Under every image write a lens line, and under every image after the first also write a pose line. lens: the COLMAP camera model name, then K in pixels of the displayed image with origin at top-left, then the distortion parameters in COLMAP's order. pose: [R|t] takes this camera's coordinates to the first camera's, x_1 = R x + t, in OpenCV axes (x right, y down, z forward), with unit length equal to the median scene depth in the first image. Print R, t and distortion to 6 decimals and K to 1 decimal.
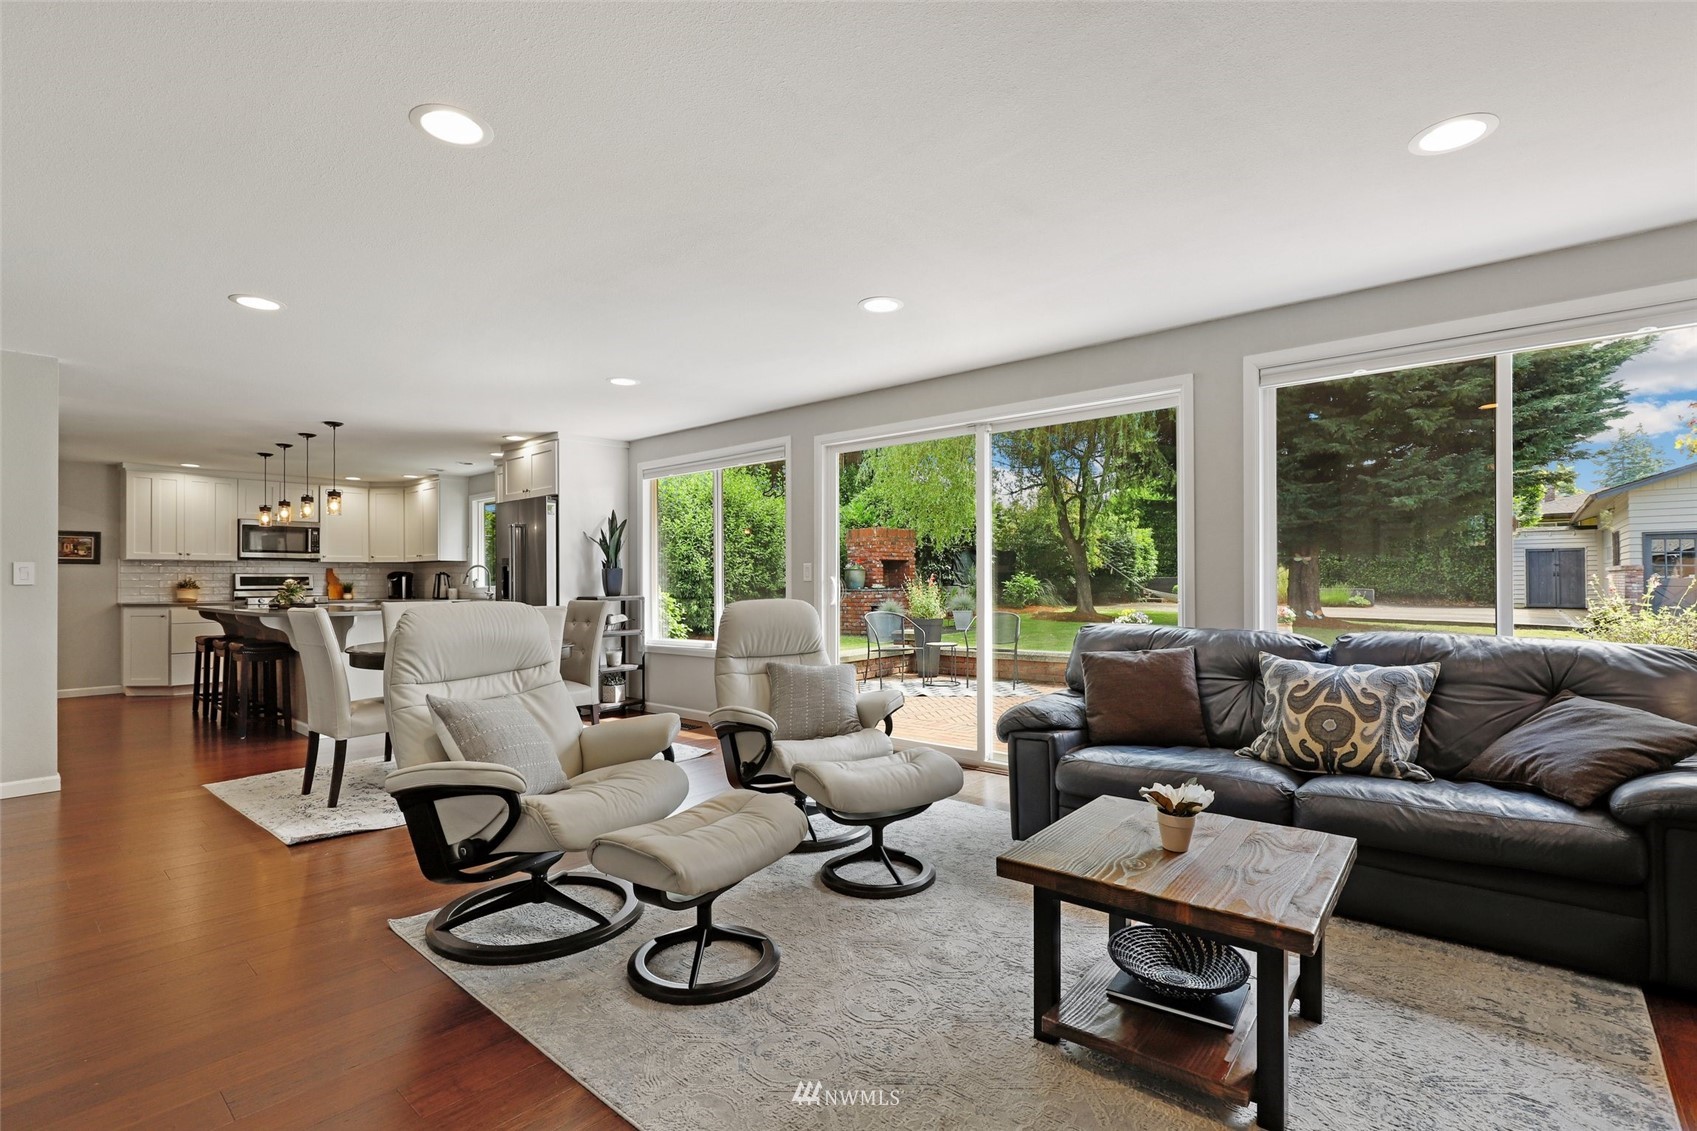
lens RADIAL K [[792.4, 0, 837.1], [0, 792.4, 576.2], [0, 0, 1]] dist [-0.000946, 0.000665]
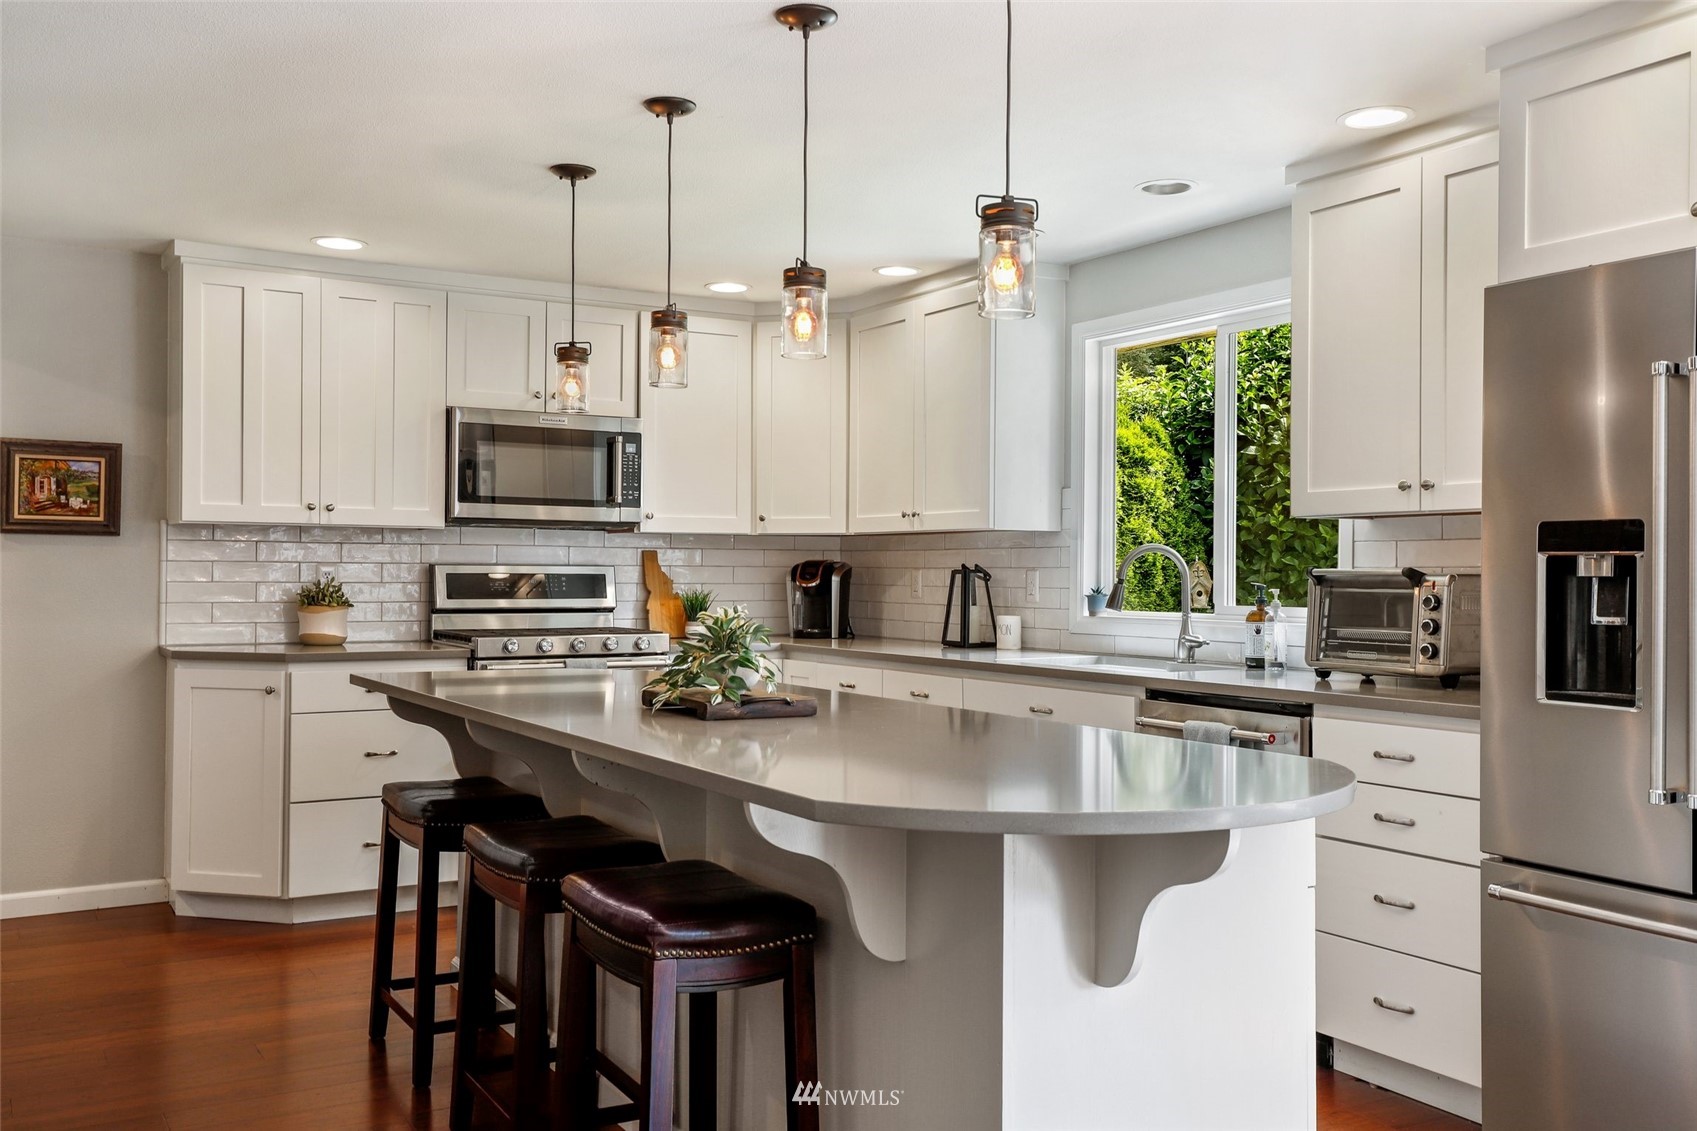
lens RADIAL K [[1530.8, 0, 854.6], [0, 1530.8, 563.1], [0, 0, 1]] dist [0.037833, 0.006354]
pose [[0.952976, 0.010774, -0.302856, -0.399888], [-0.010620, 0.999941, 0.002155, -0.007705], [0.302861, 0.001163, 0.953034, 0.433099]]
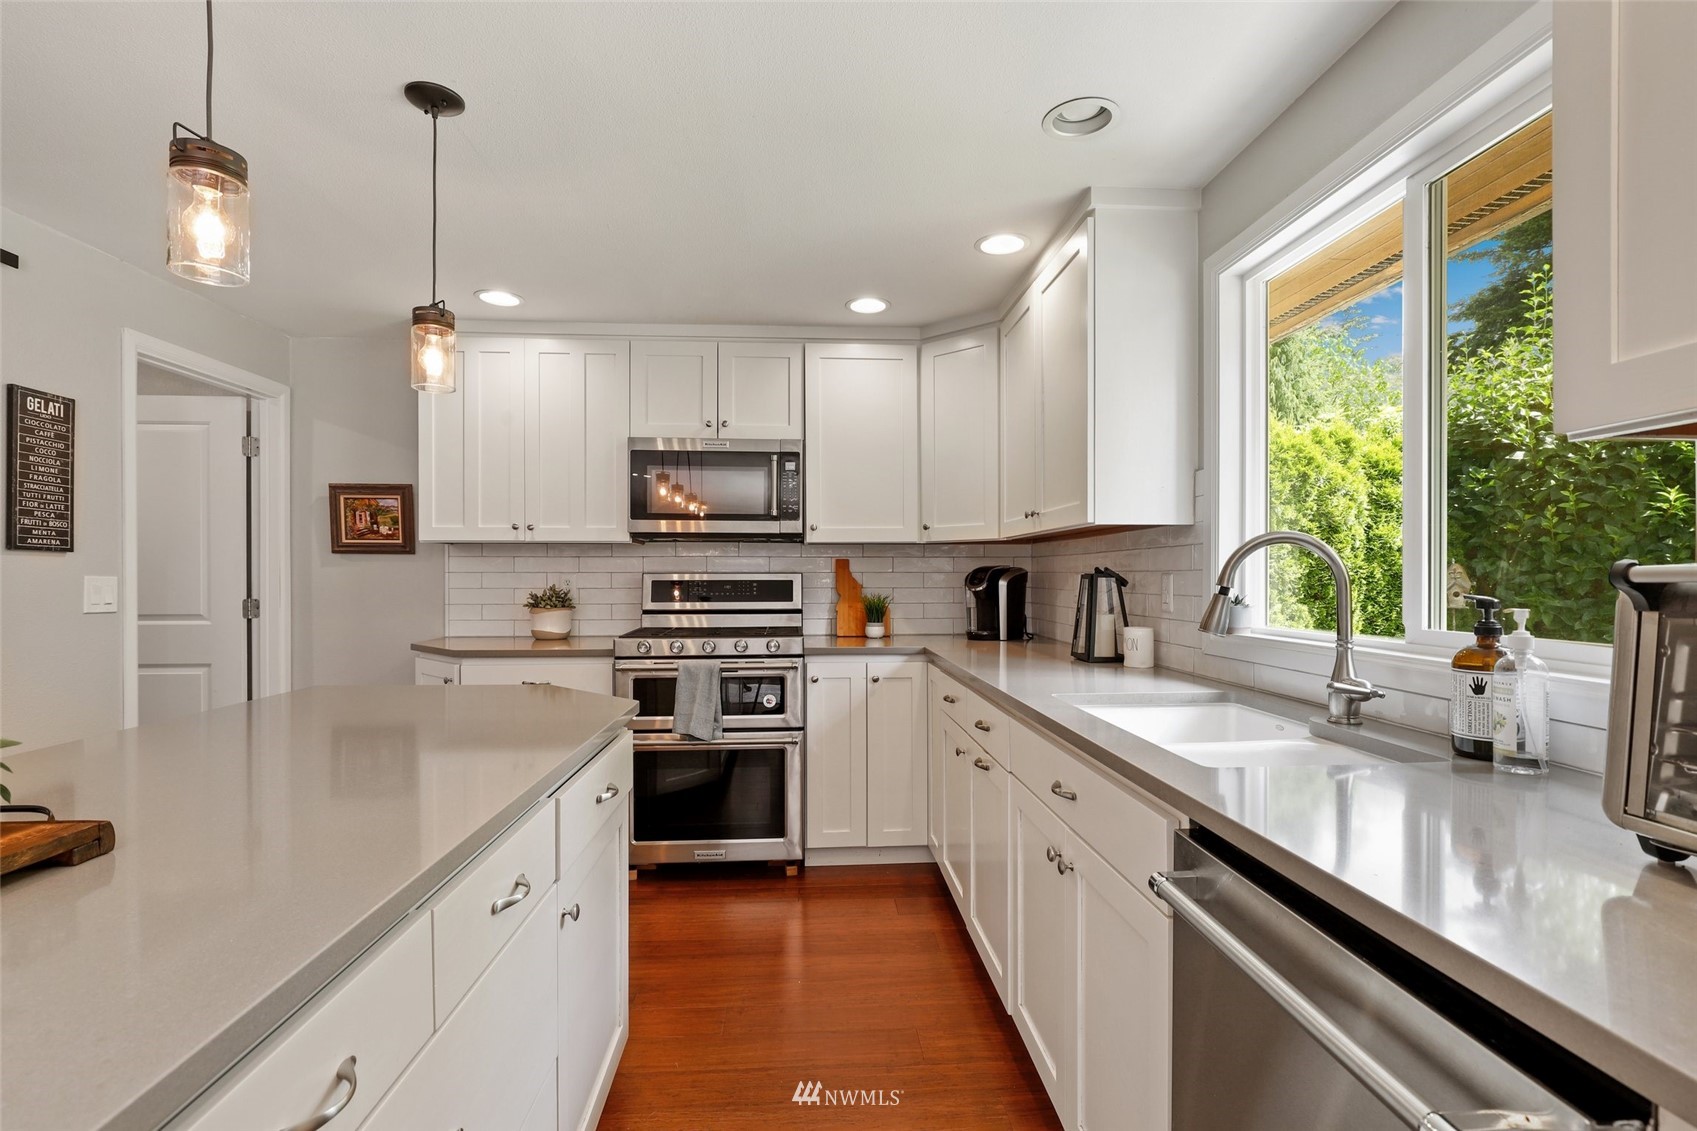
lens RADIAL K [[792.4, 0, 850.3], [0, 792.4, 581.6], [0, 0, 1]] dist [-0.000946, 0.000665]
pose [[0.719072, 0.010430, -0.694858, -0.410554], [0.001622, 0.999859, 0.016687, -0.006067], [0.694934, -0.013126, 0.718954, 0.822112]]
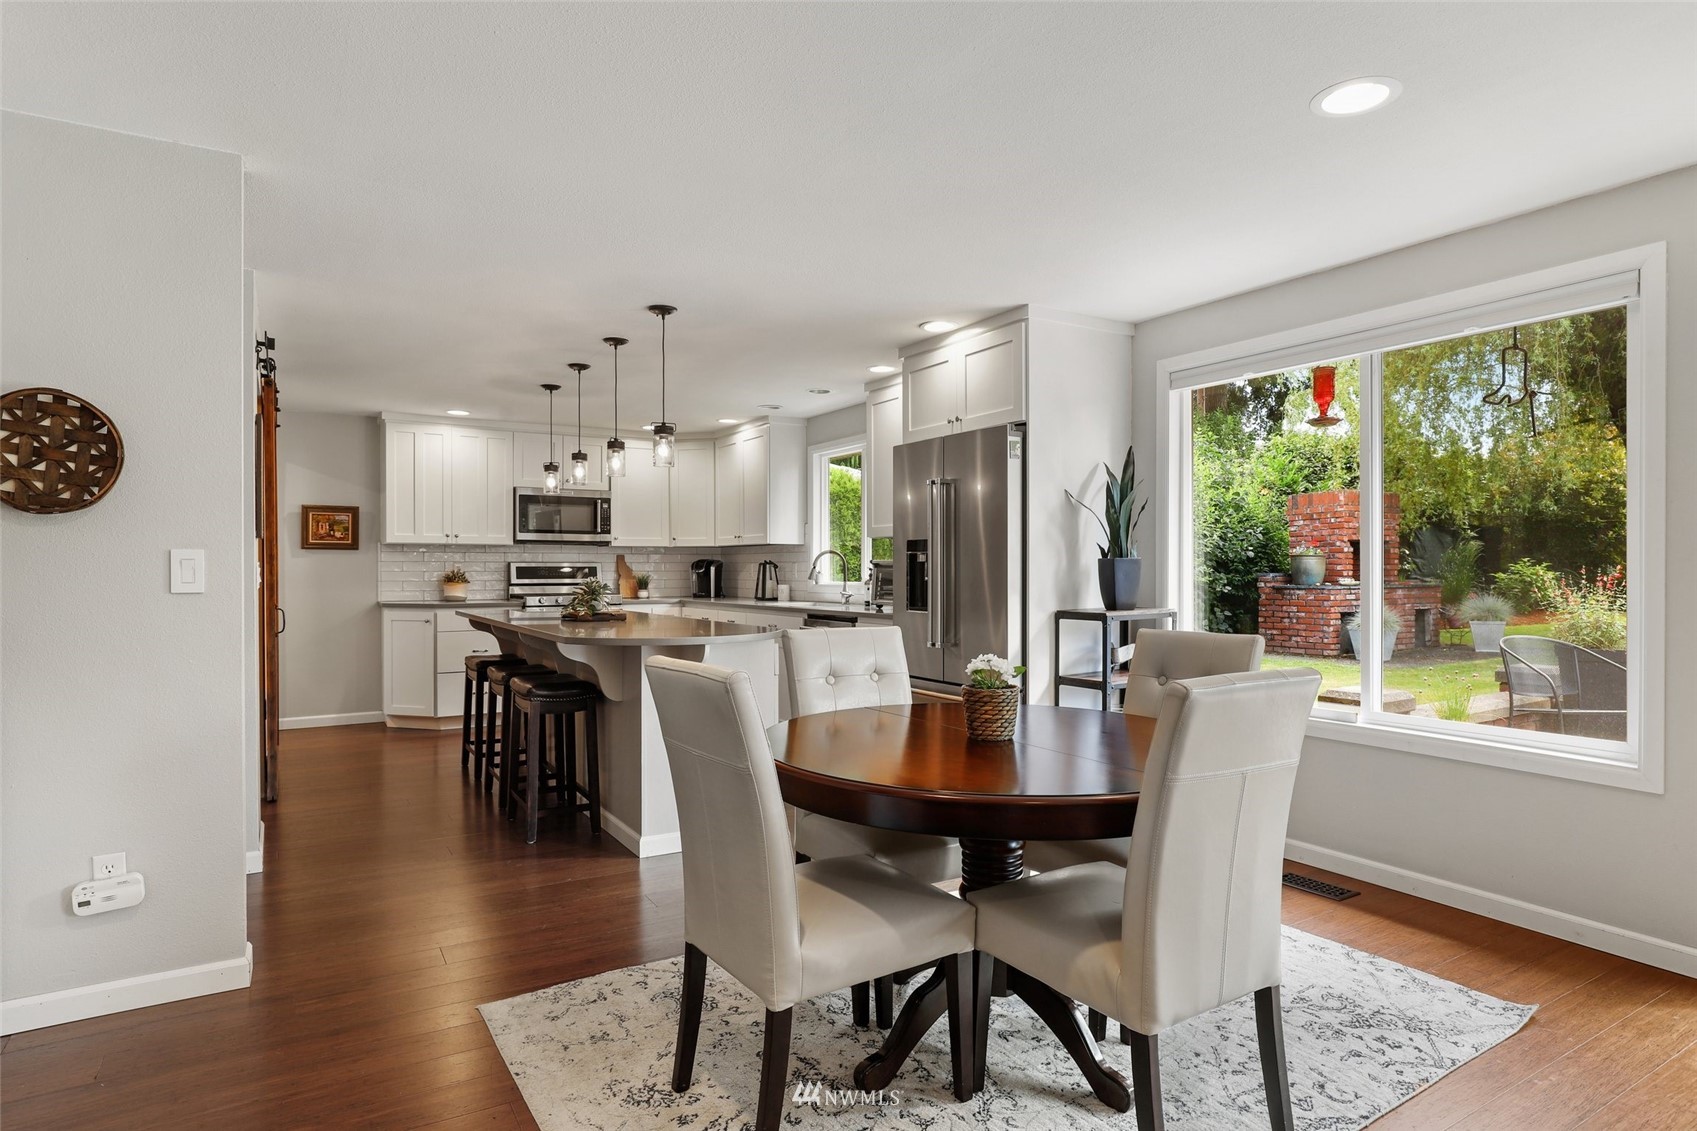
lens RADIAL K [[947.1, 0, 849.4], [0, 947.1, 574.5], [0, 0, 1]] dist [-0.001685, 0.001368]
pose [[0.956510, 0.007010, -0.291614, -0.219066], [-0.002961, 0.999893, 0.014323, -0.005875], [0.291684, -0.012836, 0.956429, 0.271819]]
